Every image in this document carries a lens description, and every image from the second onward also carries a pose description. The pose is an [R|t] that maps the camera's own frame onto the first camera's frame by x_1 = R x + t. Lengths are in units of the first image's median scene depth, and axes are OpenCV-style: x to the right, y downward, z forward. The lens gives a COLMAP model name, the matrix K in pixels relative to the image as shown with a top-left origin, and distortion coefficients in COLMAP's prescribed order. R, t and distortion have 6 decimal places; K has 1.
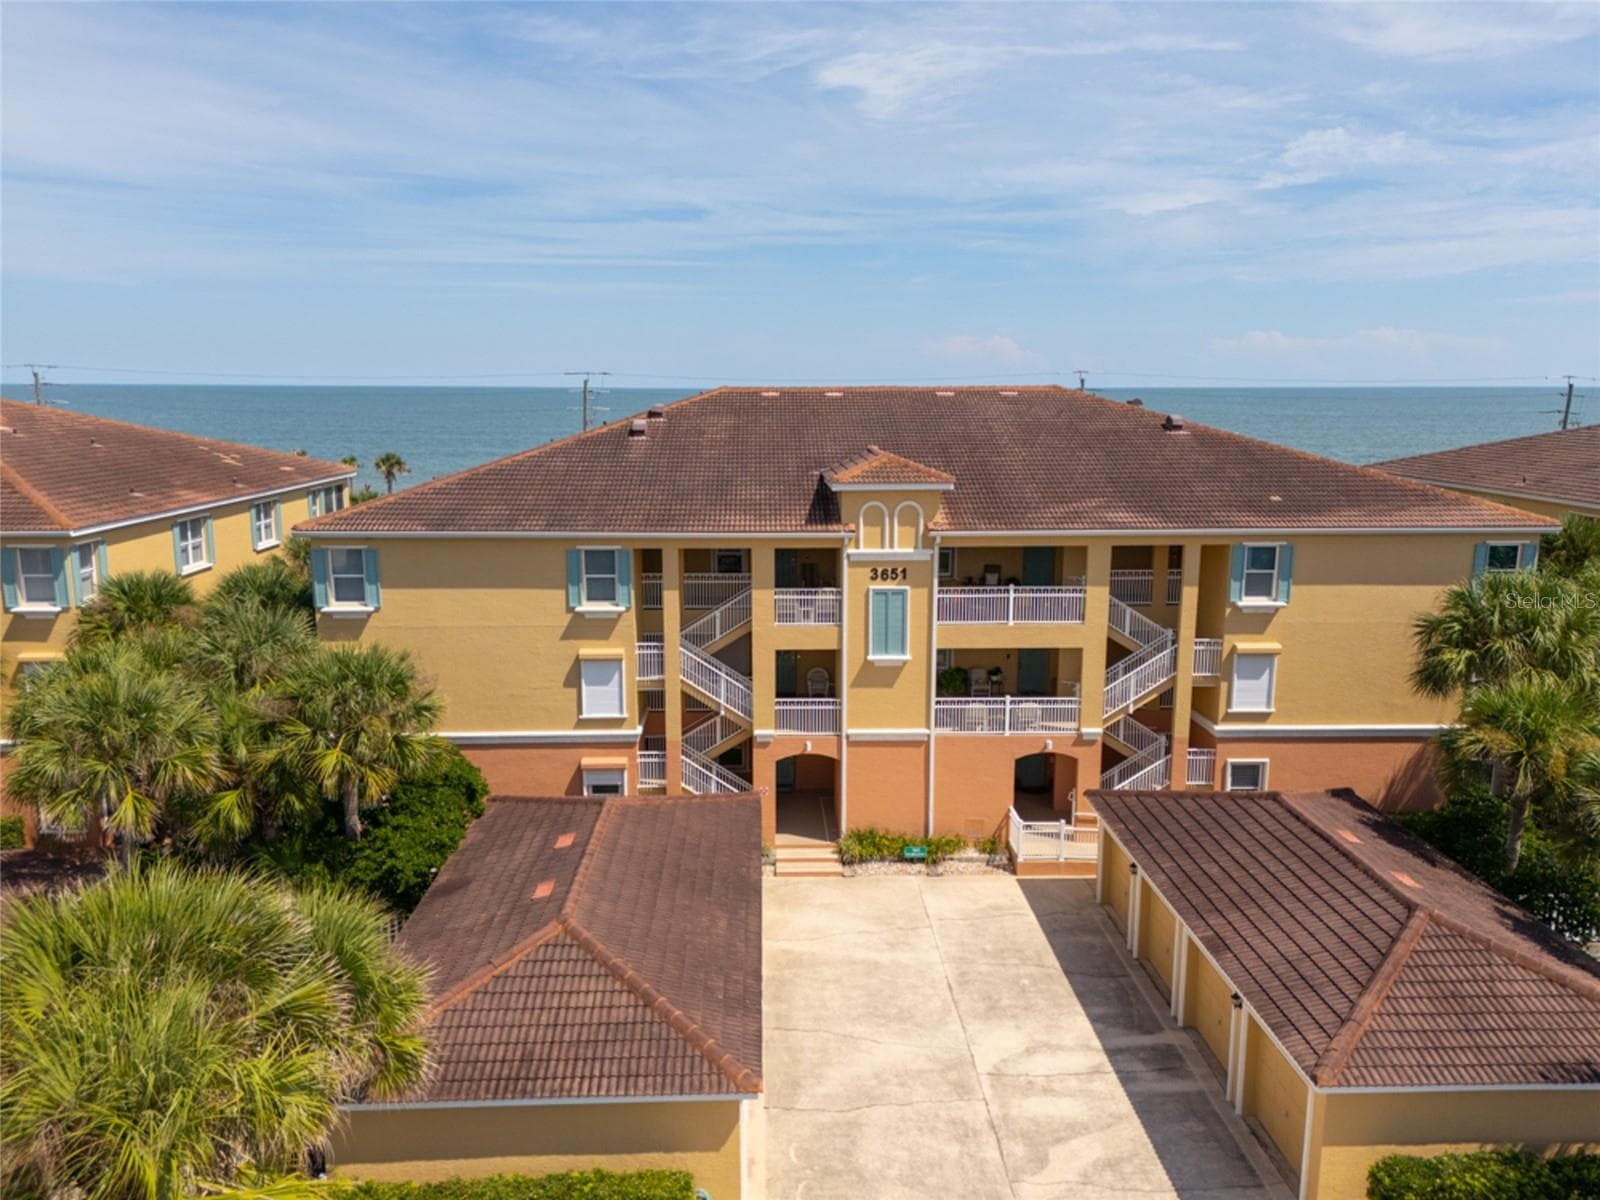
lens RADIAL K [[1192.6, 0, 796.0], [0, 1192.6, 603.9], [0, 0, 1]] dist [0.062239, -0.062097]
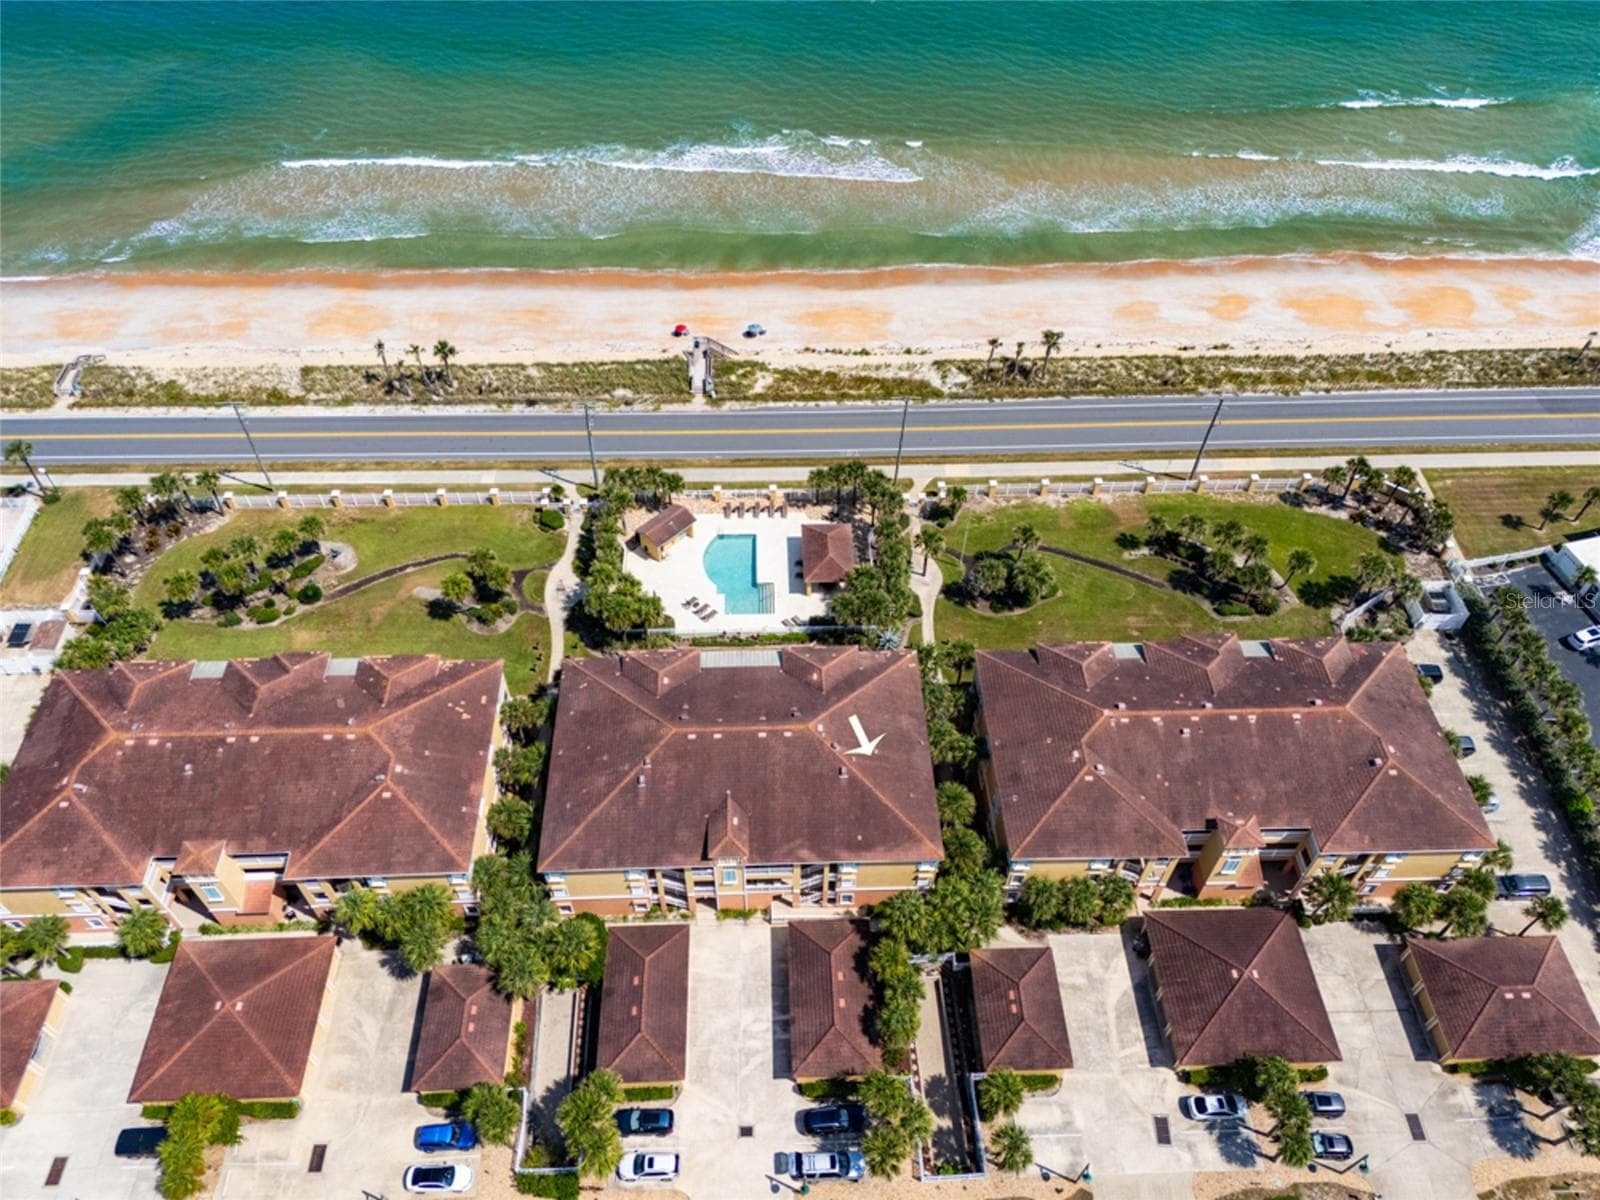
lens RADIAL K [[1192.6, 0, 801.7], [0, 1192.6, 615.1], [0, 0, 1]] dist [0.062239, -0.062097]
pose [[0.999927, 0.003764, 0.011479, 0.230786], [-0.010143, 0.777774, 0.628462, -2.504159], [-0.006563, -0.628533, 0.777756, -1.007698]]
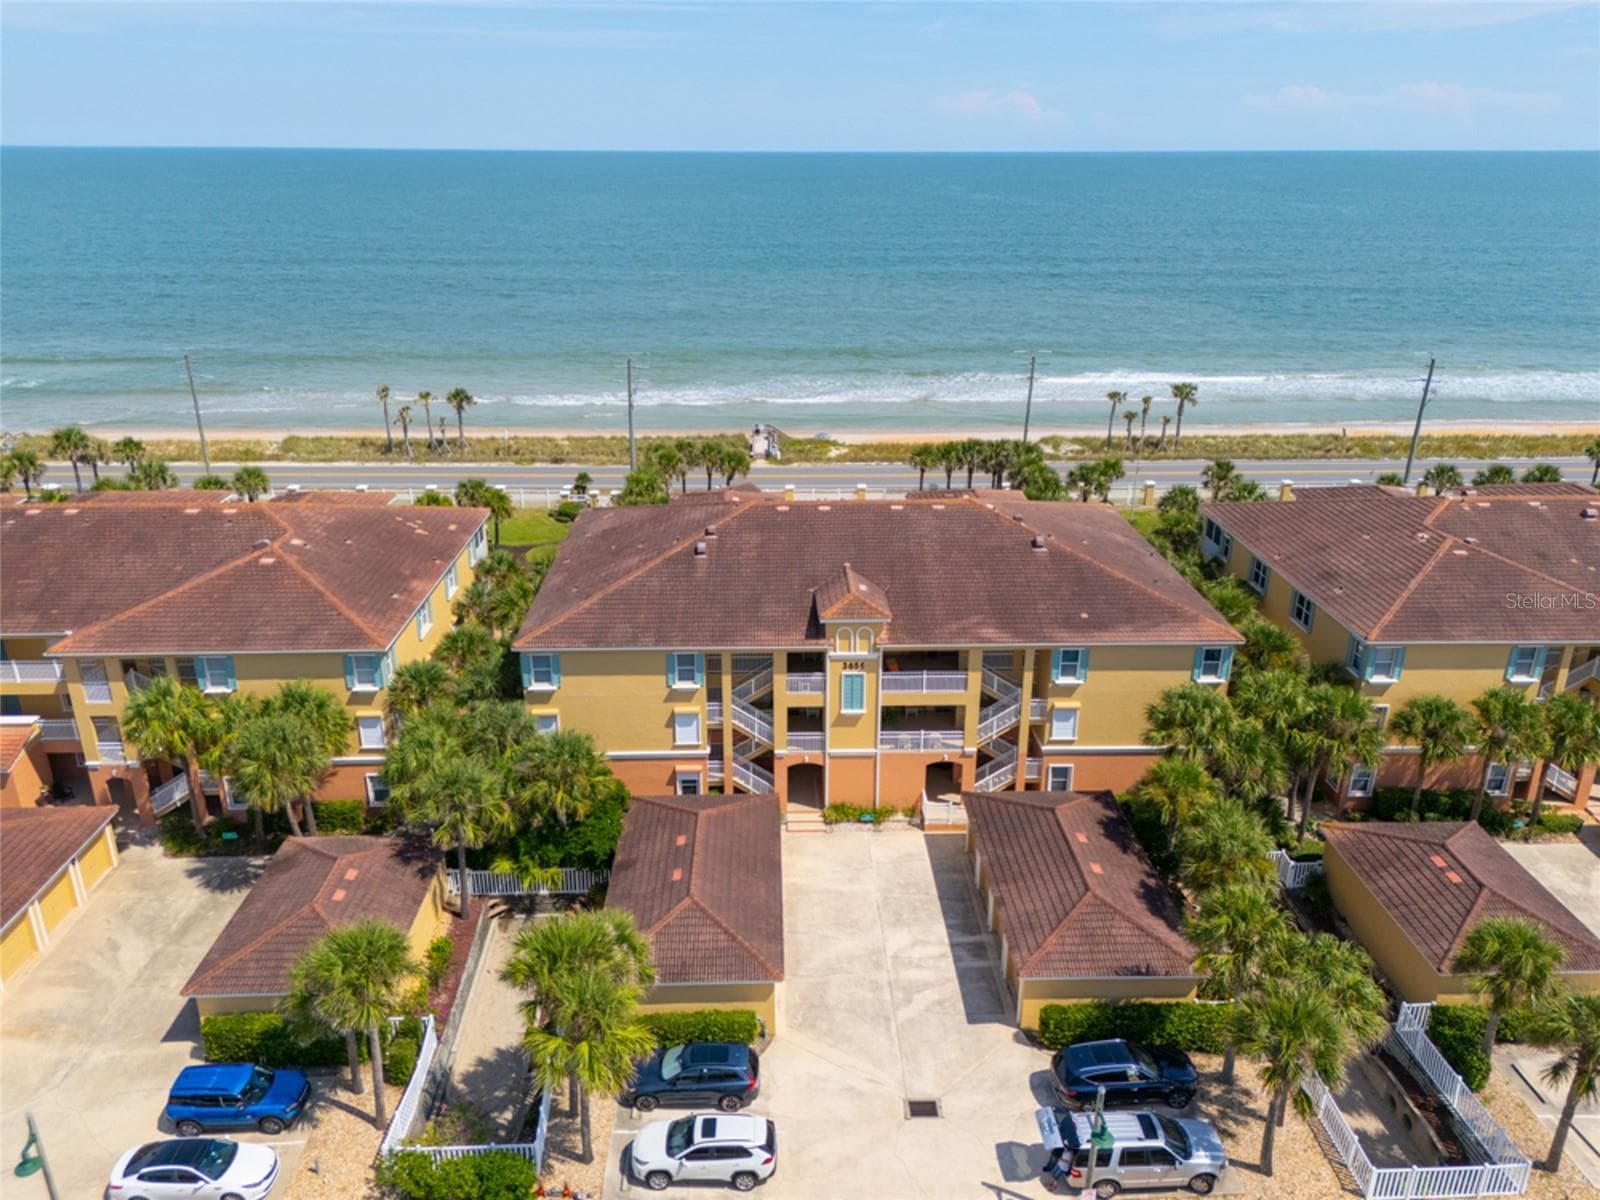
lens RADIAL K [[1192.6, 0, 797.4], [0, 1192.6, 599.0], [0, 0, 1]] dist [0.062239, -0.062097]
pose [[0.999997, 0.002096, -0.001355, -0.000701], [-0.001823, 0.984193, 0.177087, -0.427494], [0.001705, -0.177084, 0.984194, -0.679085]]
